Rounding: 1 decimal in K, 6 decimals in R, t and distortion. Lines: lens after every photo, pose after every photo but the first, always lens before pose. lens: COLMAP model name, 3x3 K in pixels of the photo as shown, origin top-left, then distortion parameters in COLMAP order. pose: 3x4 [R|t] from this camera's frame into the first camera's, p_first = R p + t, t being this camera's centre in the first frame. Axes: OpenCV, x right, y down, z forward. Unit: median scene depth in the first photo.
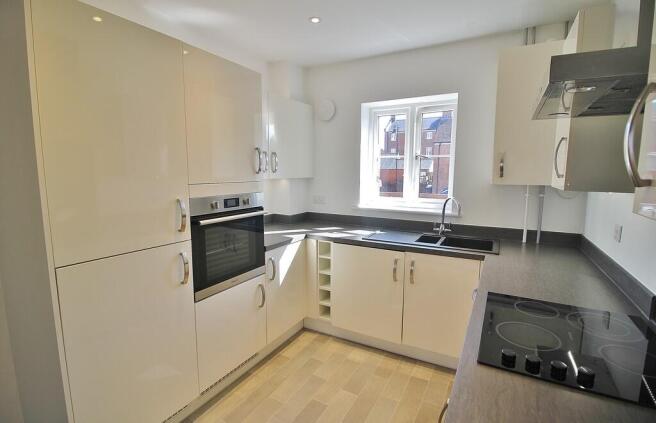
lens RADIAL K [[315.3, 0, 328.8], [0, 315.3, 208.6], [0, 0, 1]] dist [-0.004145, -0.001332]
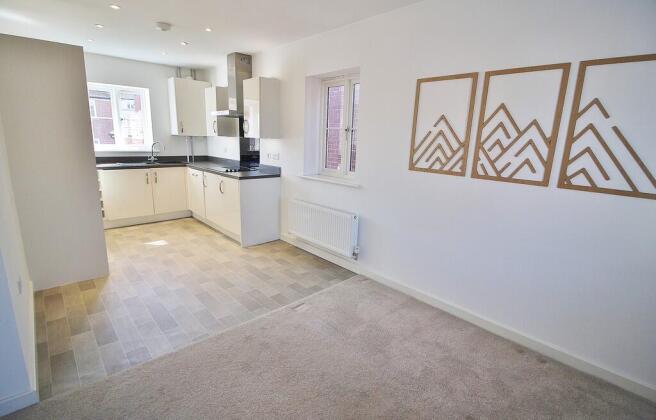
lens RADIAL K [[315.3, 0, 332.5], [0, 315.3, 208.6], [0, 0, 1]] dist [-0.004145, -0.001332]
pose [[0.295622, -0.203028, 0.933481, -1.257912], [0.081194, 0.978959, 0.187206, 0.095053], [-0.951848, 0.020451, 0.305887, -0.698071]]
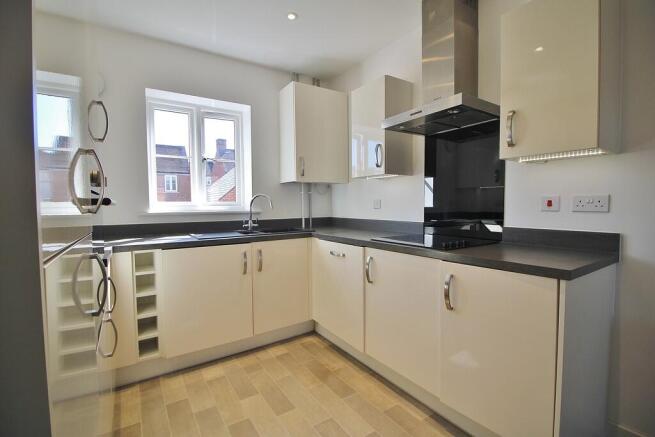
lens RADIAL K [[307.5, 0, 331.7], [0, 307.5, 218.1], [0, 0, 1]] dist [0.001011, -0.000982]
pose [[0.448889, -0.047490, 0.892325, -0.484213], [0.118401, 0.992943, -0.006717, 0.084975], [-0.885709, 0.108667, 0.451344, 0.271711]]
